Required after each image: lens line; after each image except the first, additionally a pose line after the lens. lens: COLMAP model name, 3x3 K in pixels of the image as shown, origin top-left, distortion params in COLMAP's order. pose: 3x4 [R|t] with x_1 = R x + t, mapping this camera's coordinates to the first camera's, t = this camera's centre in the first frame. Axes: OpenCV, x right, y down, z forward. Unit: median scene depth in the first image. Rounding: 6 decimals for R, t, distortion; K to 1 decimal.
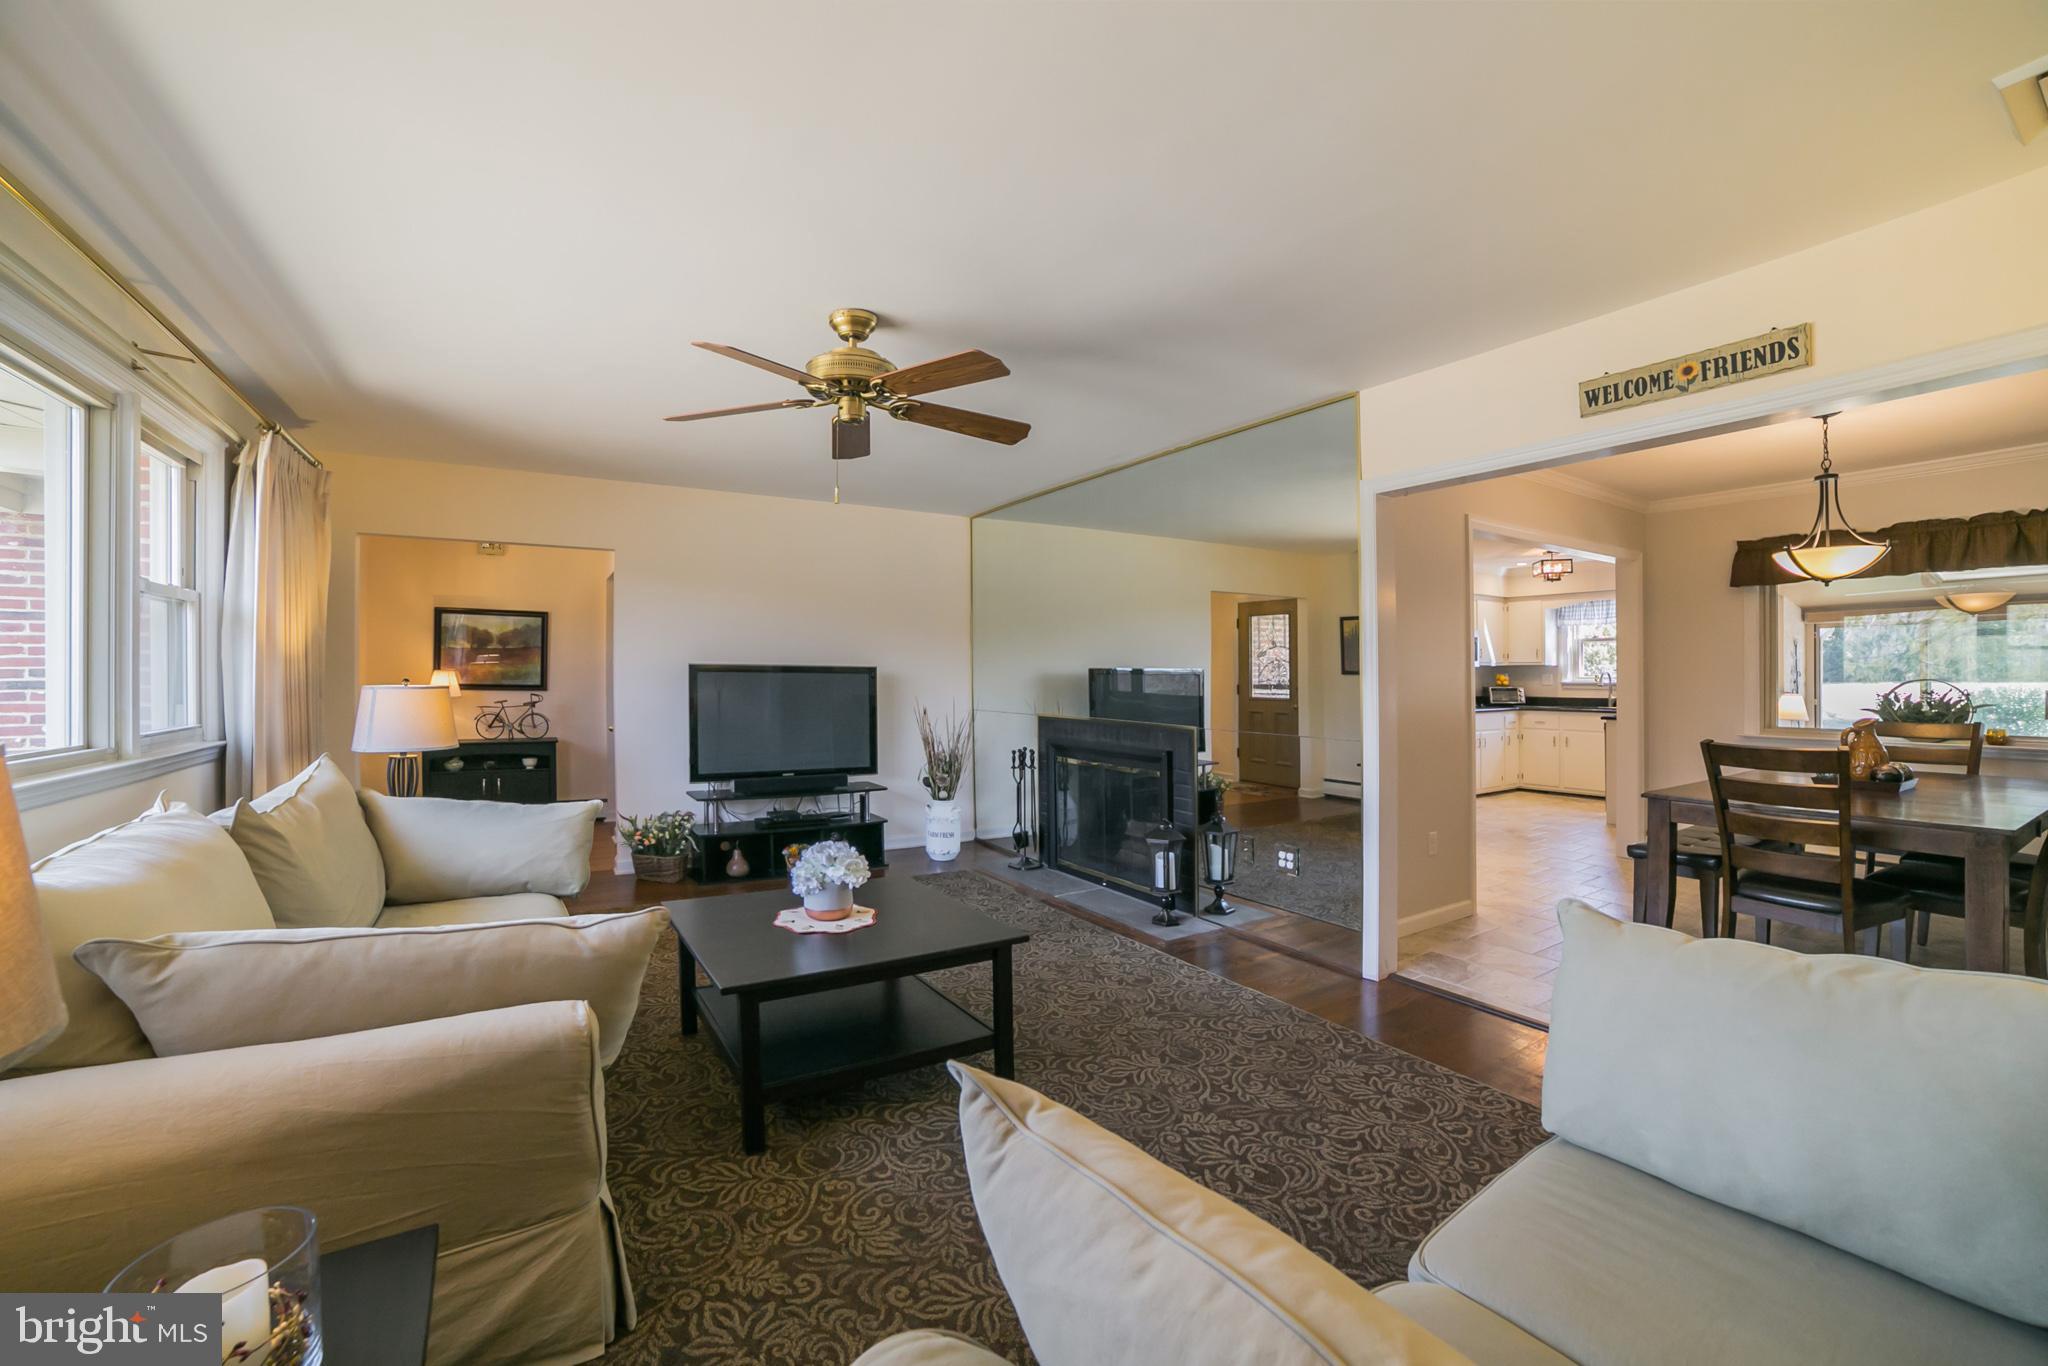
lens RADIAL K [[840.8, 0, 1017.6], [0, 840.8, 675.3], [0, 0, 1]] dist [-0.115525, 0.046879]
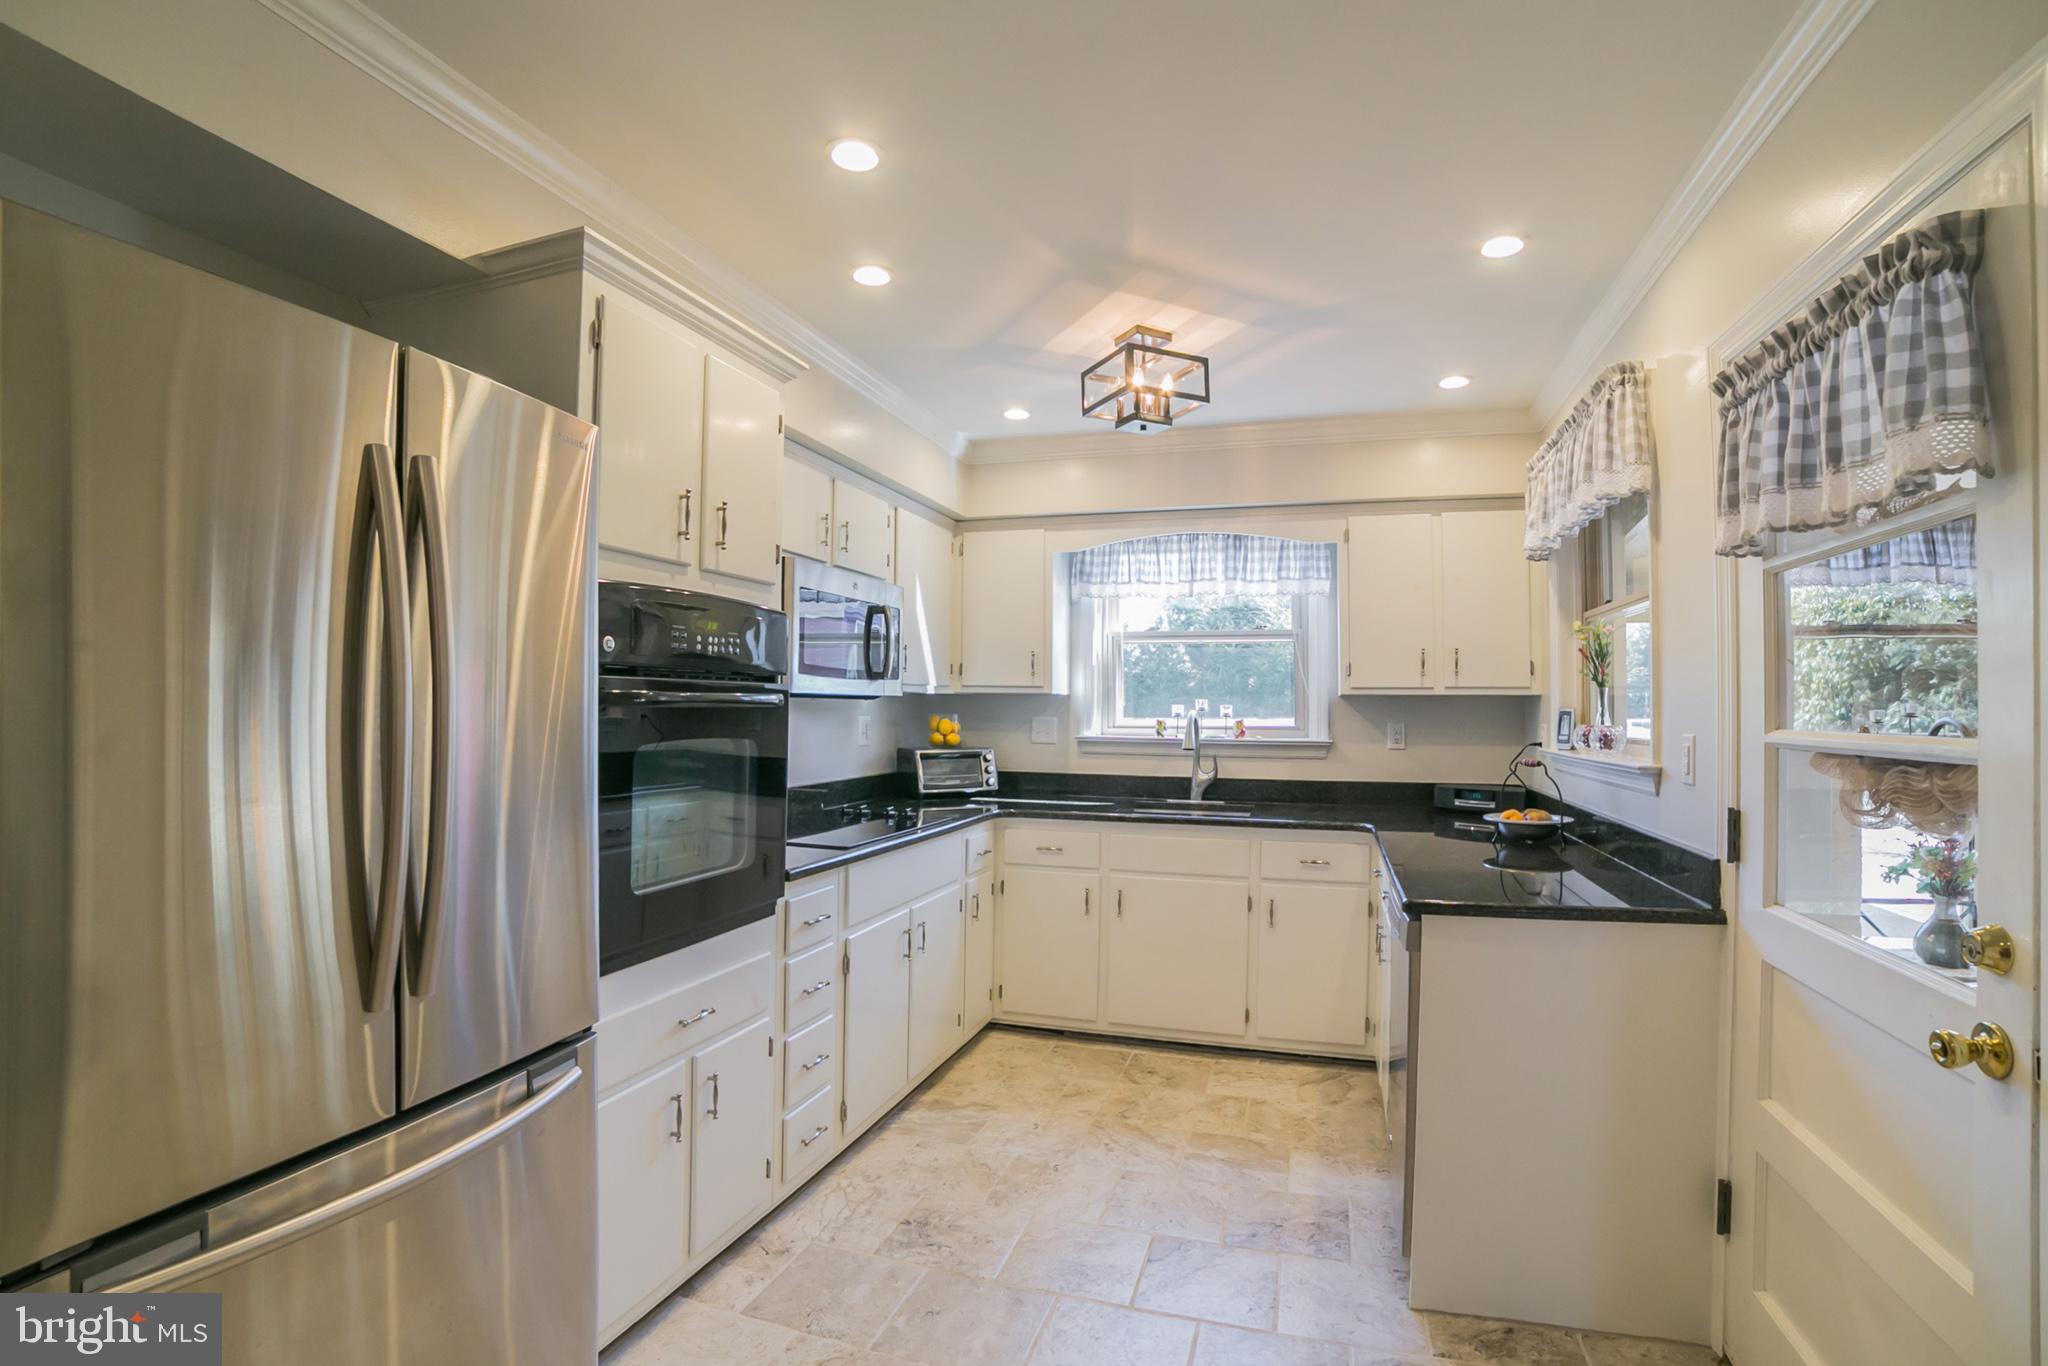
lens RADIAL K [[955.2, 0, 1030.1], [0, 955.2, 676.7], [0, 0, 1]] dist [-0.073955, 0.000067]
pose [[0.755924, 0.036182, 0.653659, 0.336285], [-0.015573, 0.999183, -0.037299, -0.003610], [-0.654474, 0.018015, 0.755870, 0.642472]]
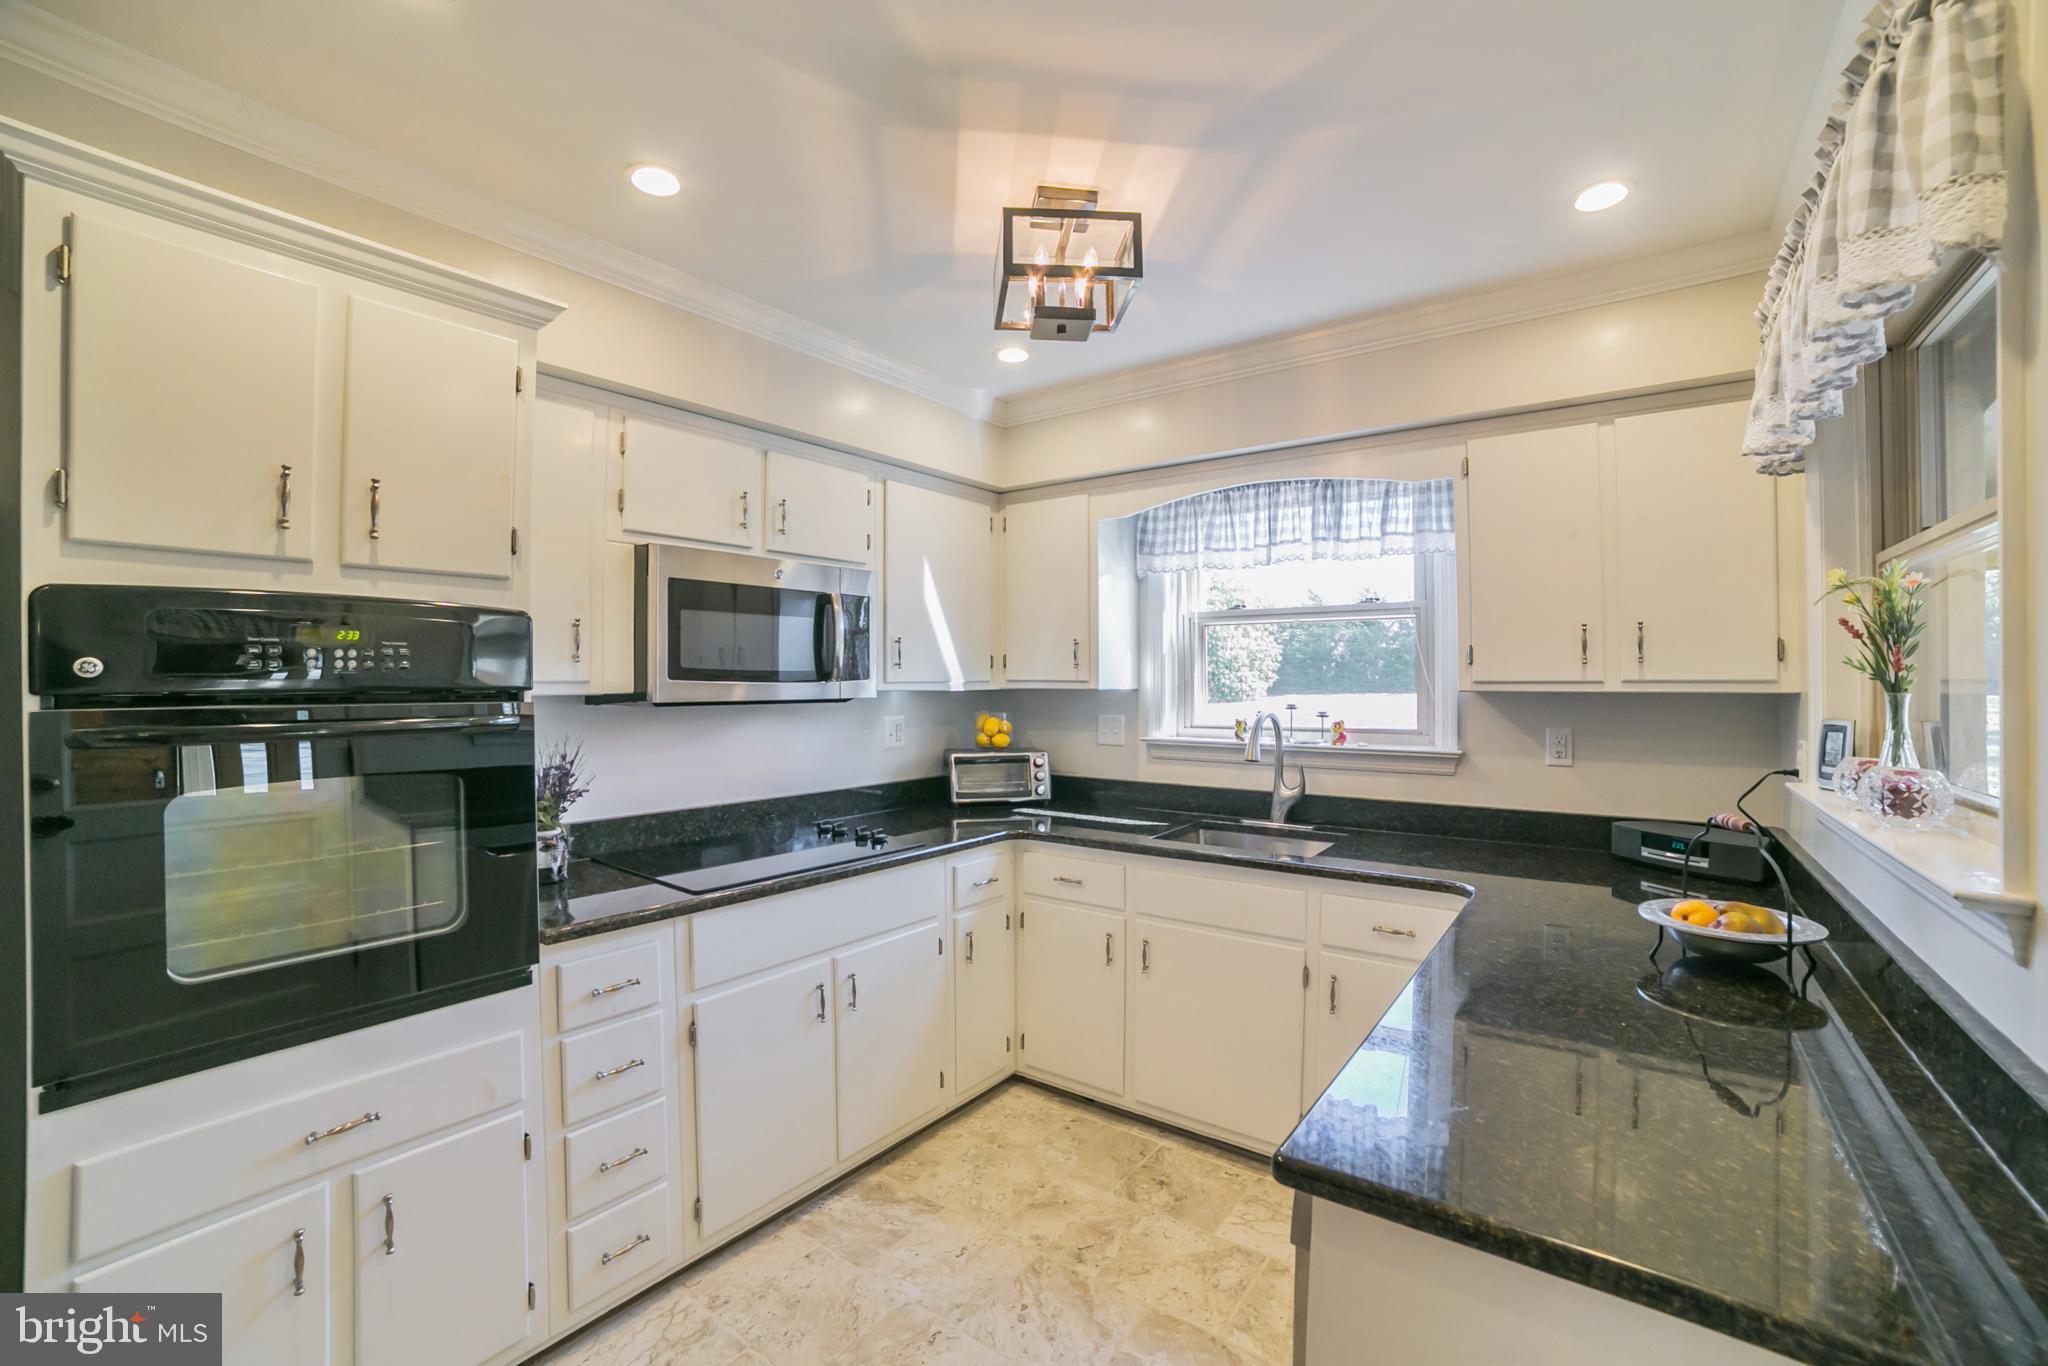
lens RADIAL K [[878.3, 0, 1018.8], [0, 878.3, 677.9], [0, 0, 1]] dist [-0.044141, 0.017138]
pose [[0.927290, 0.008996, 0.374235, 0.480477], [-0.007156, 0.999955, -0.006308, -0.014787], [-0.374274, 0.003171, 0.927313, 0.665690]]
